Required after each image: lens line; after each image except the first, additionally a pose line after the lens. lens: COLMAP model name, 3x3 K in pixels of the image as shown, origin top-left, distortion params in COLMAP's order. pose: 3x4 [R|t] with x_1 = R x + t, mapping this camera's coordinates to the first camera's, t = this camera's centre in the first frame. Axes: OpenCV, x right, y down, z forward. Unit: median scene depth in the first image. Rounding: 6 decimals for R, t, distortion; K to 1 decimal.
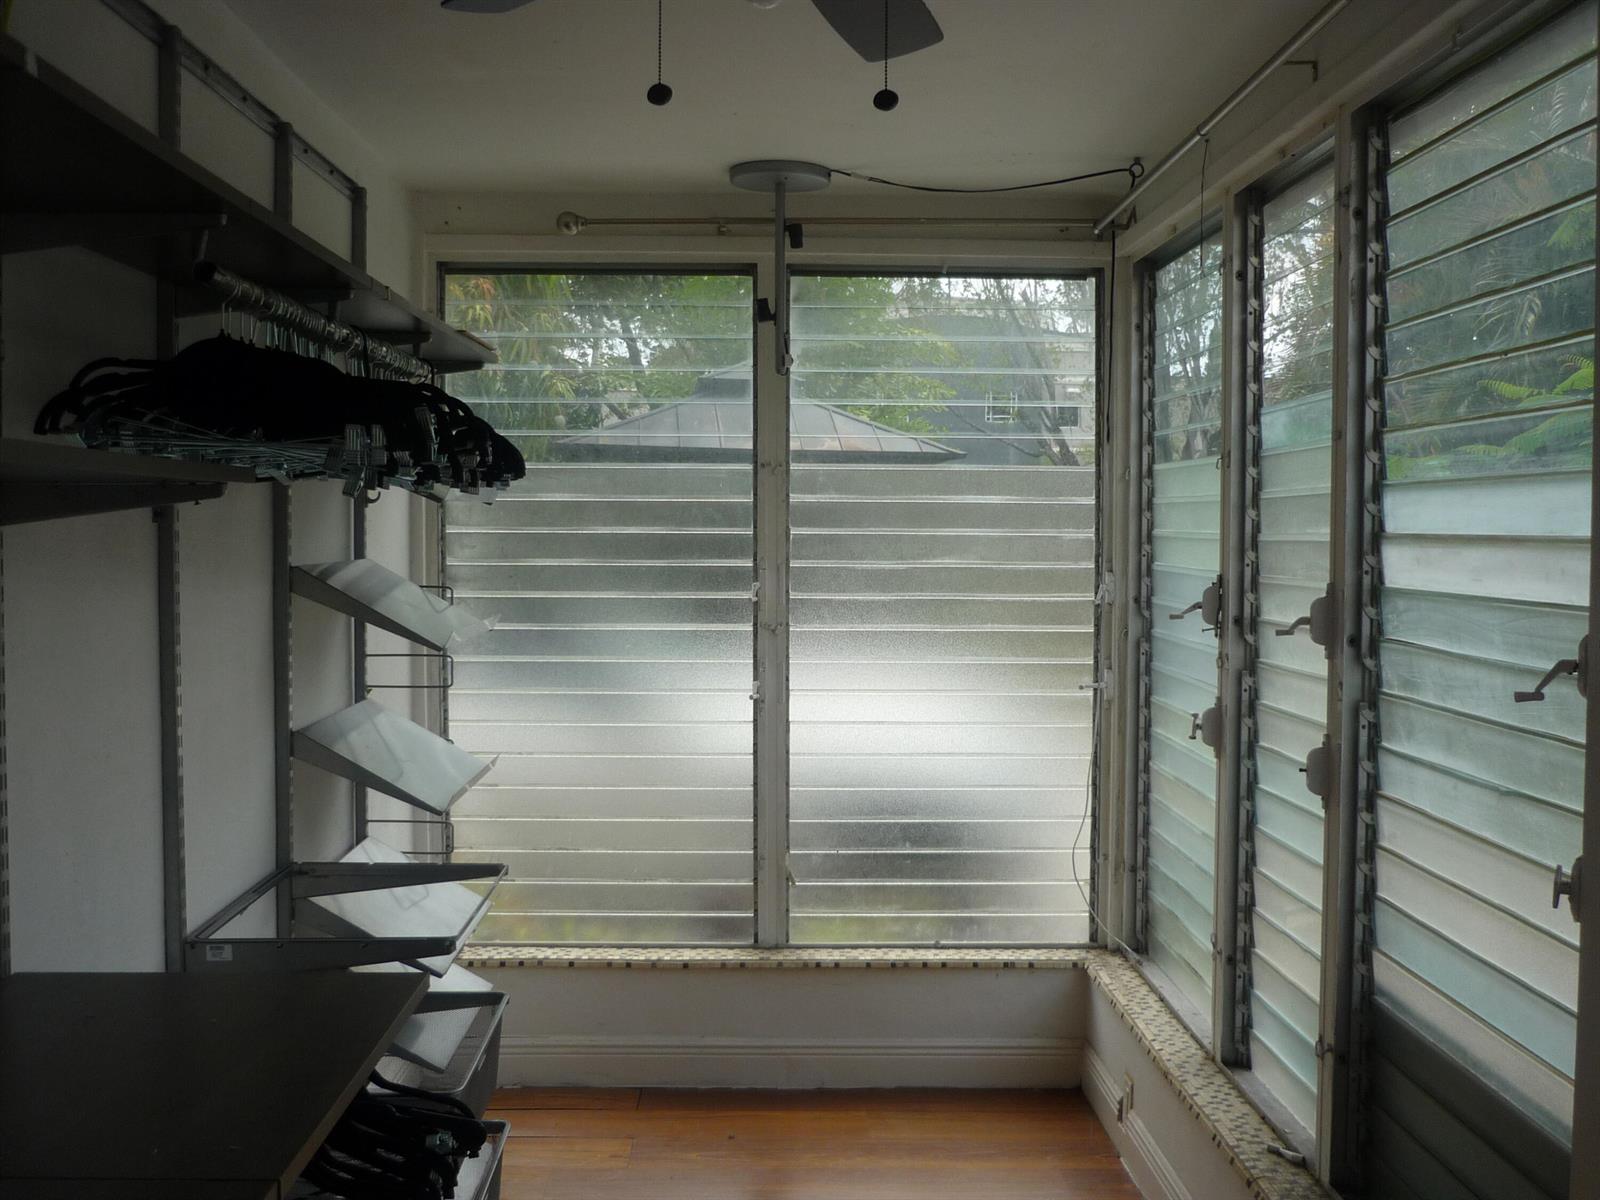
lens RADIAL K [[1646.5, 0, 791.4], [0, 1646.5, 603.6], [0, 0, 1]] dist [-0.066938, 0.079195]
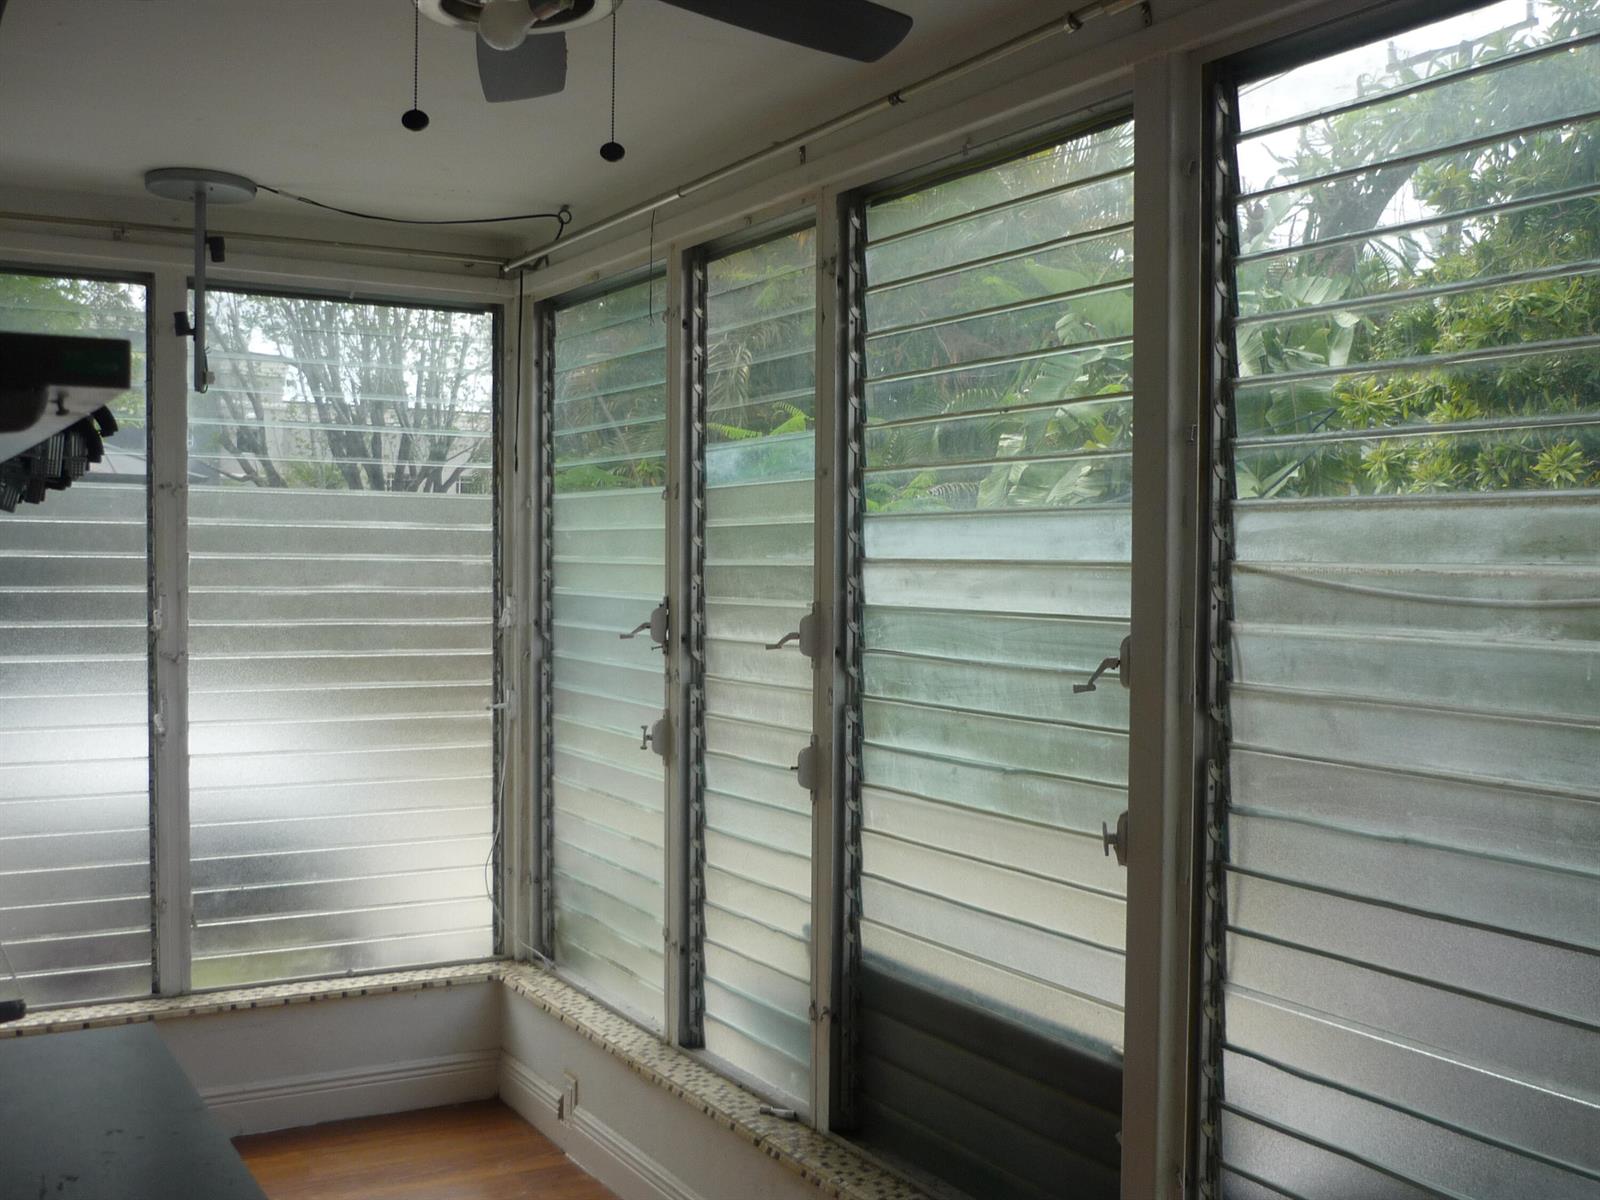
lens RADIAL K [[1646.5, 0, 791.4], [0, 1646.5, 603.6], [0, 0, 1]] dist [-0.066938, 0.079195]
pose [[0.875862, -0.008634, 0.482485, -0.165866], [0.017185, 0.999764, -0.013306, 0.002442], [-0.482256, 0.019946, 0.875803, 0.002466]]
